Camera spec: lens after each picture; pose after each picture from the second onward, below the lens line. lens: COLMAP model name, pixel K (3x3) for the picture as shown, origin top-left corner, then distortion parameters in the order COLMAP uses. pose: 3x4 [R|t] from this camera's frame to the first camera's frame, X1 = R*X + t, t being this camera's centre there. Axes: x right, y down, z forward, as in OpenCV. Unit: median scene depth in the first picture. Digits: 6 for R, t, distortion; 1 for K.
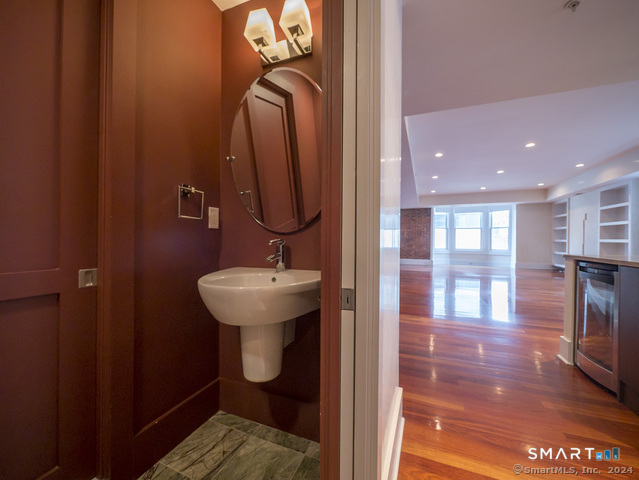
lens RADIAL K [[265.4, 0, 314.7], [0, 265.4, 242.5], [0, 0, 1]] dist [-0.003005, 0.000500]
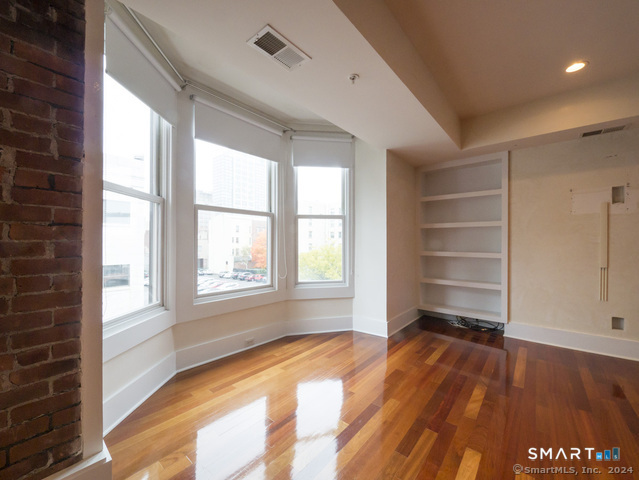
lens RADIAL K [[265.4, 0, 314.7], [0, 265.4, 242.5], [0, 0, 1]] dist [-0.003005, 0.000500]
pose [[0.301782, -0.003777, 0.953369, 0.390727], [0.008494, 0.999963, 0.001273, -0.024450], [-0.953339, 0.007714, 0.301803, 0.940829]]
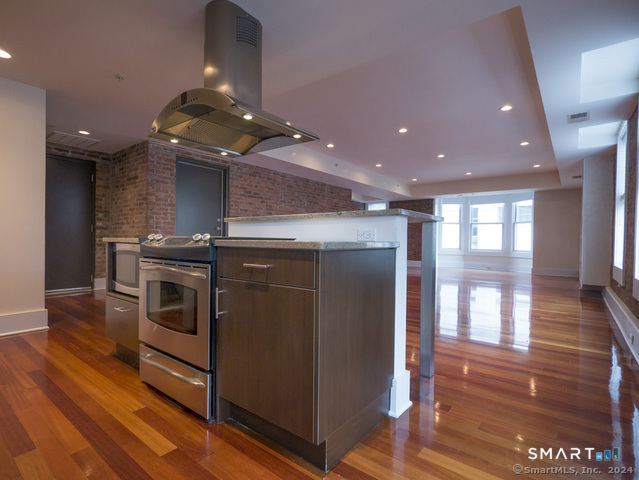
lens RADIAL K [[334.7, 0, 314.6], [0, 334.7, 242.3], [0, 0, 1]] dist [0.001657, -0.000406]
pose [[0.963915, 0.010728, -0.265993, 0.388705], [-0.012274, 0.999916, -0.004149, 0.014315], [0.265926, 0.007264, 0.963966, -0.101121]]
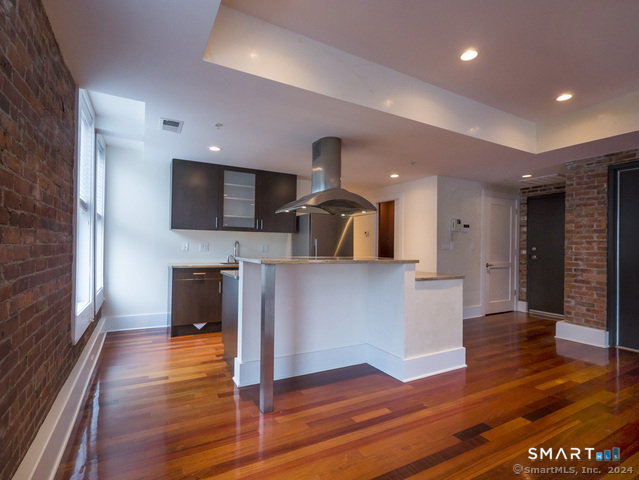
lens RADIAL K [[334.7, 0, 314.6], [0, 334.7, 242.3], [0, 0, 1]] dist [0.001657, -0.000406]
pose [[-0.637758, -0.025113, -0.769827, 0.576329], [-0.027157, 0.999580, -0.010109, -0.015735], [0.769758, 0.014459, -0.638172, 0.338838]]
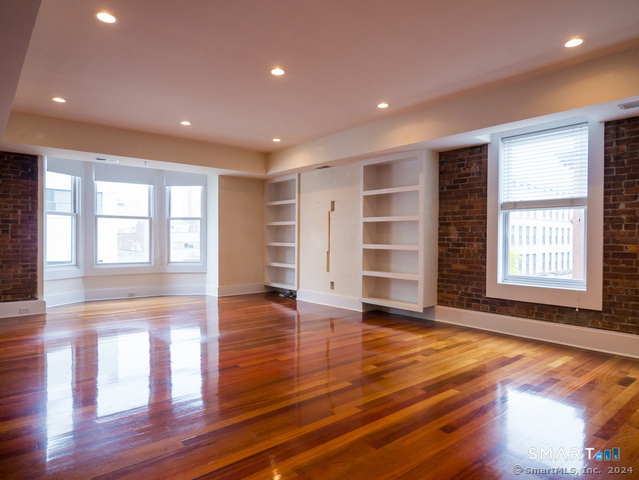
lens RADIAL K [[404.5, 0, 314.9], [0, 404.5, 242.8], [0, 0, 1]] dist [0.001825, 0.000587]
pose [[0.459538, -0.012467, 0.888071, 0.132116], [0.006477, 0.999922, 0.010686, -0.016762], [-0.888134, 0.000842, 0.459583, 0.443279]]
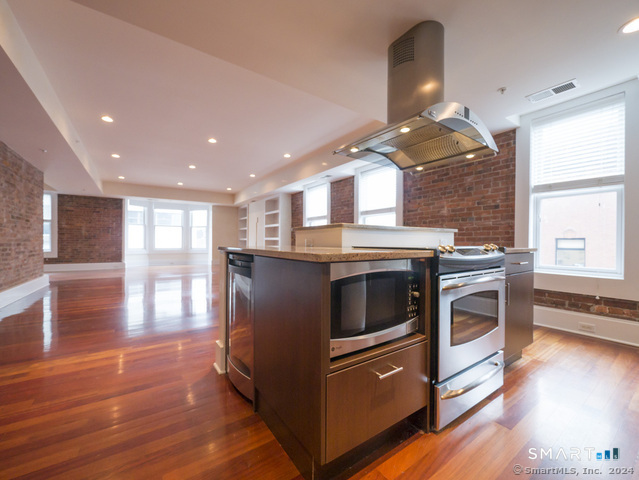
lens RADIAL K [[265.4, 0, 314.7], [0, 265.4, 242.5], [0, 0, 1]] dist [-0.003005, 0.000500]
pose [[0.551892, -0.003629, 0.833908, 0.090306], [0.005825, 0.999983, 0.000497, 0.007634], [-0.833895, 0.004583, 0.551904, 0.058958]]
